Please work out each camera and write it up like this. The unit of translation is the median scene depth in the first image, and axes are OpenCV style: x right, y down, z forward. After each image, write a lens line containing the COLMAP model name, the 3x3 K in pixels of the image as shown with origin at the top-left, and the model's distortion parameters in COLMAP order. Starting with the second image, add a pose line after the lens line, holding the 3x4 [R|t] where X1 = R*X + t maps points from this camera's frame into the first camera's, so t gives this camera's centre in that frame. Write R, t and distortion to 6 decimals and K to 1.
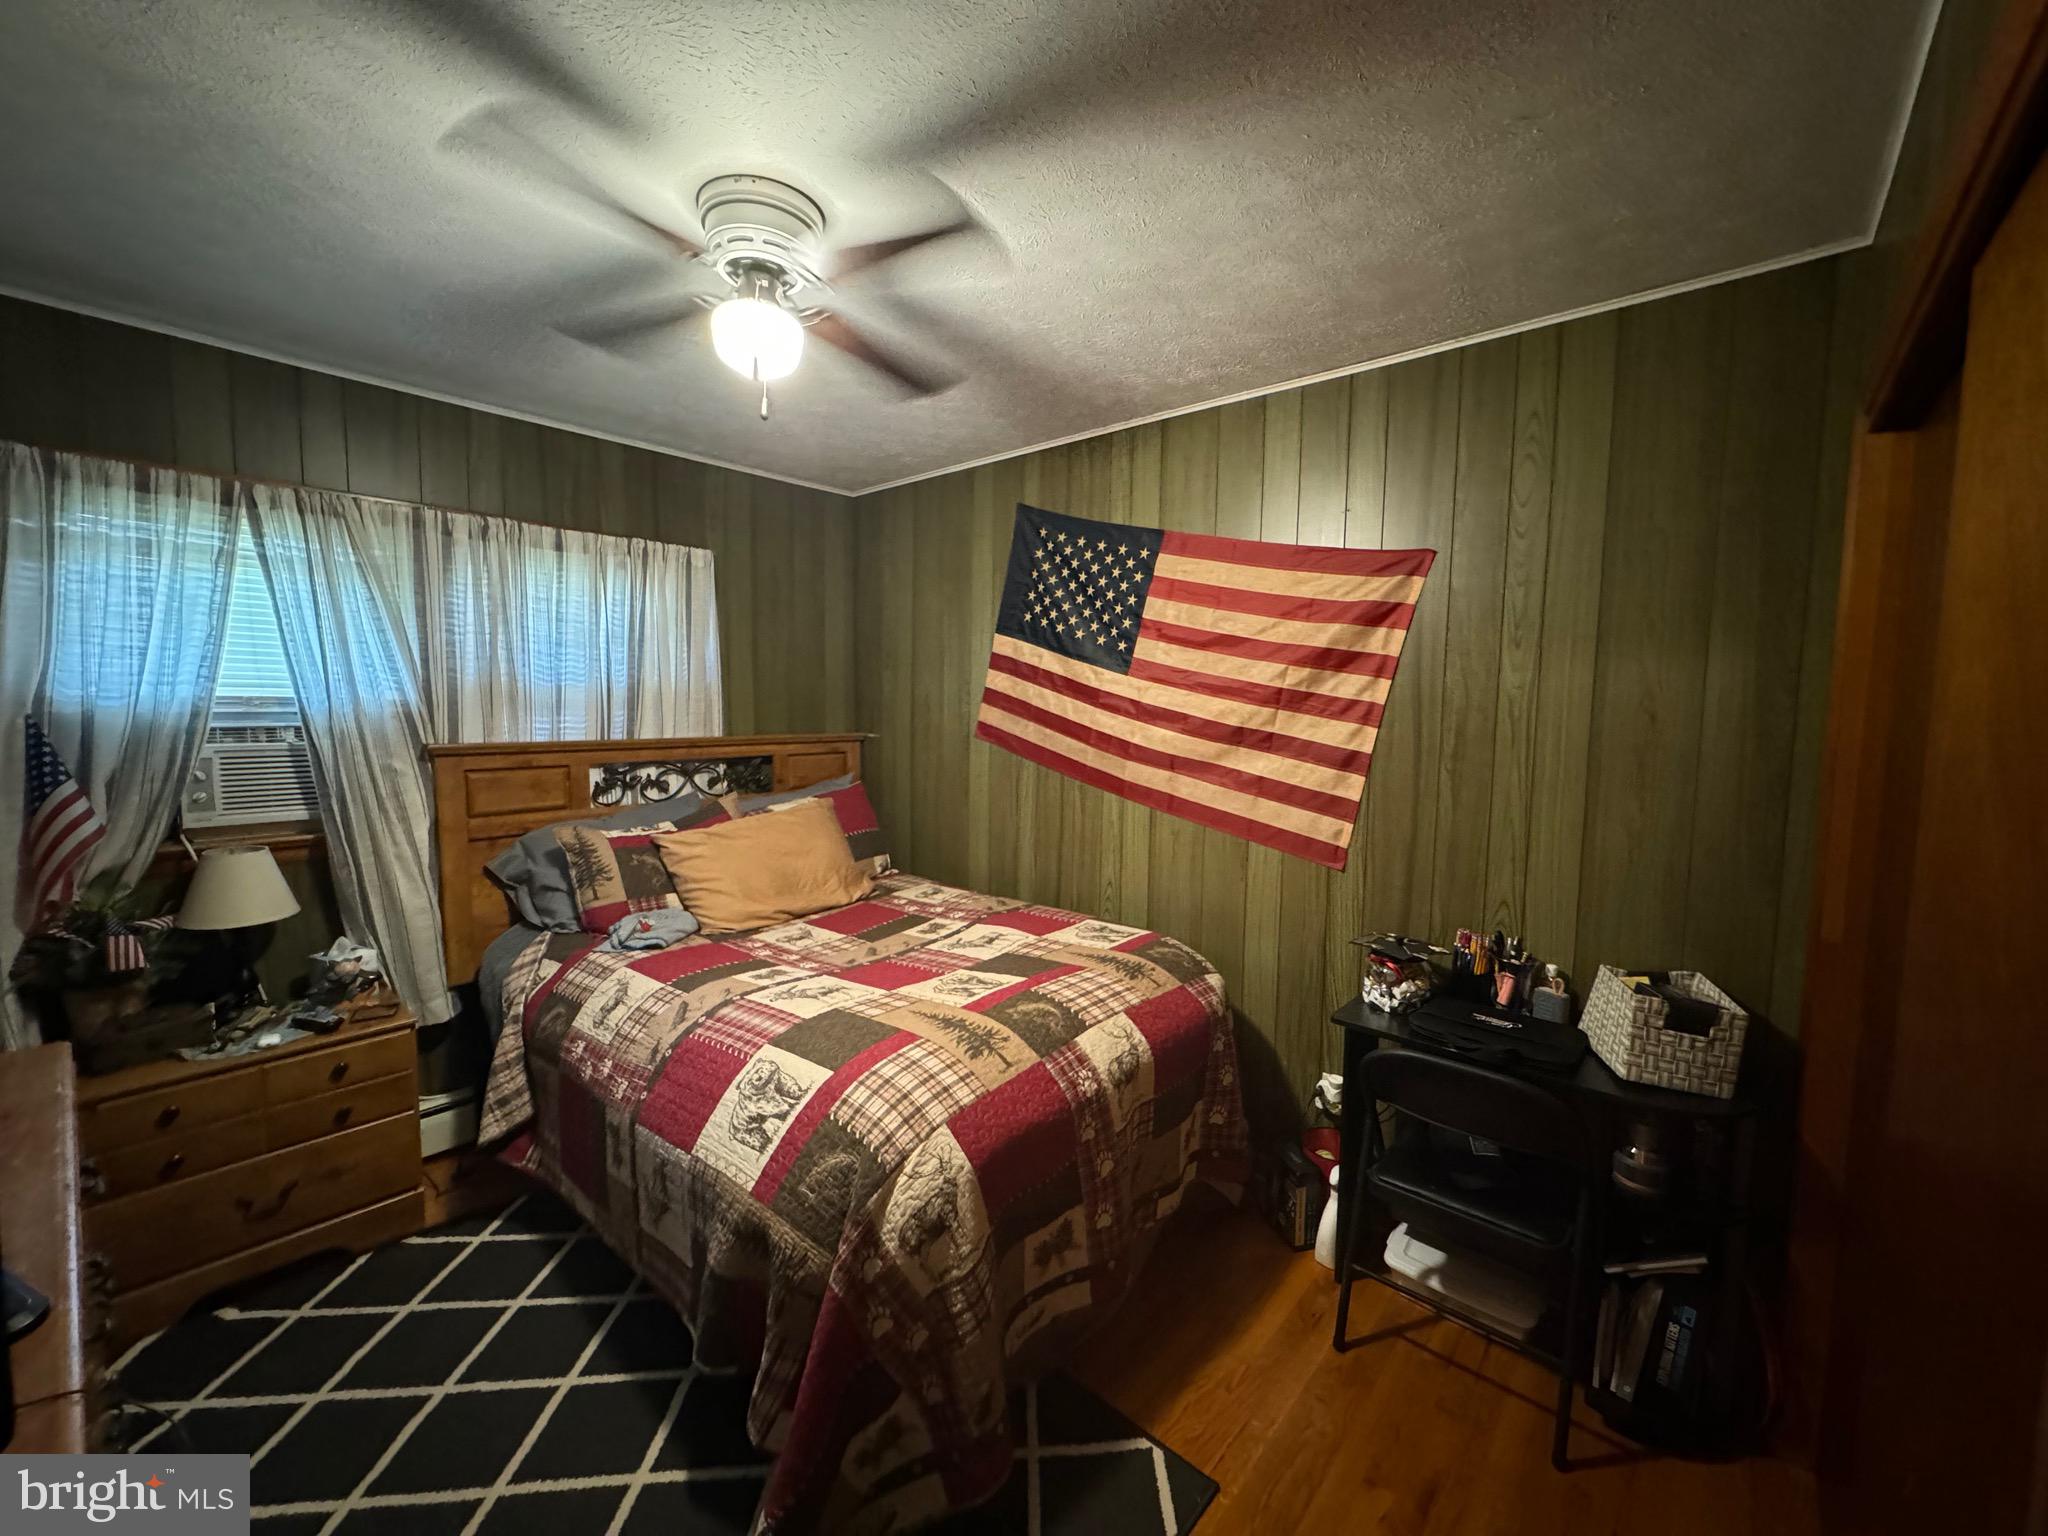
lens RADIAL K [[813.7, 0, 1022.3], [0, 813.7, 760.5], [0, 0, 1]] dist [-0.004374, 0.000999]
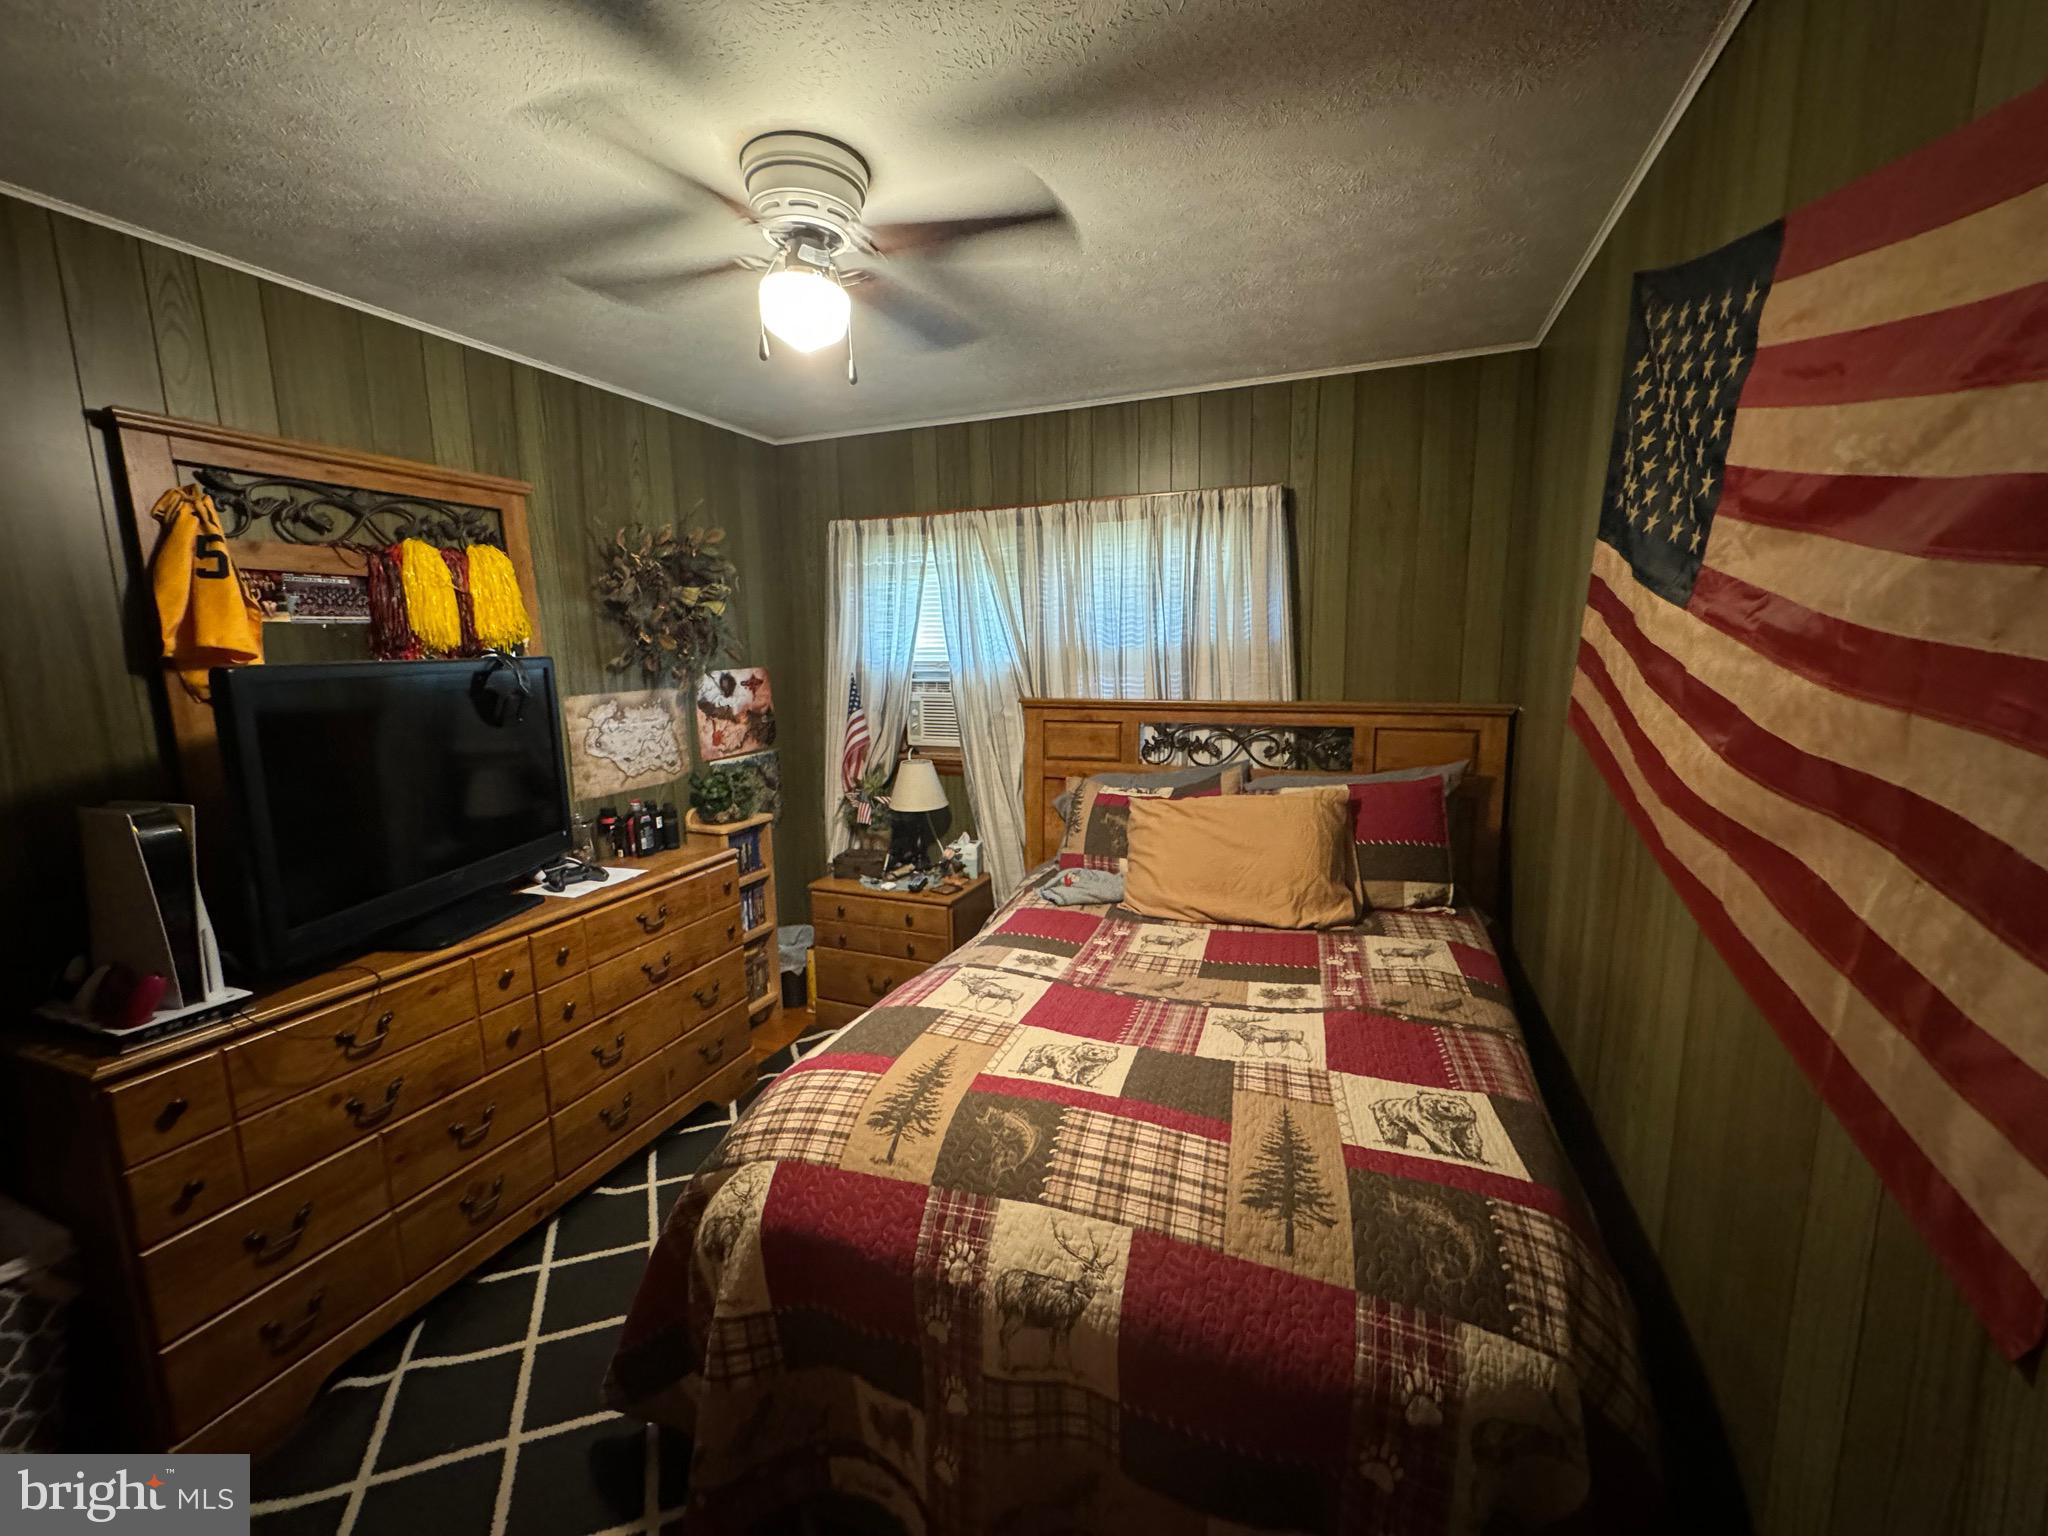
lens RADIAL K [[813.7, 0, 1028.1], [0, 813.7, 766.6], [0, 0, 1]] dist [-0.004374, 0.000999]
pose [[0.329263, 0.124629, -0.935977, 0.473126], [-0.052945, 0.992129, 0.113480, -0.058196], [0.942753, 0.012191, 0.333270, 0.588297]]
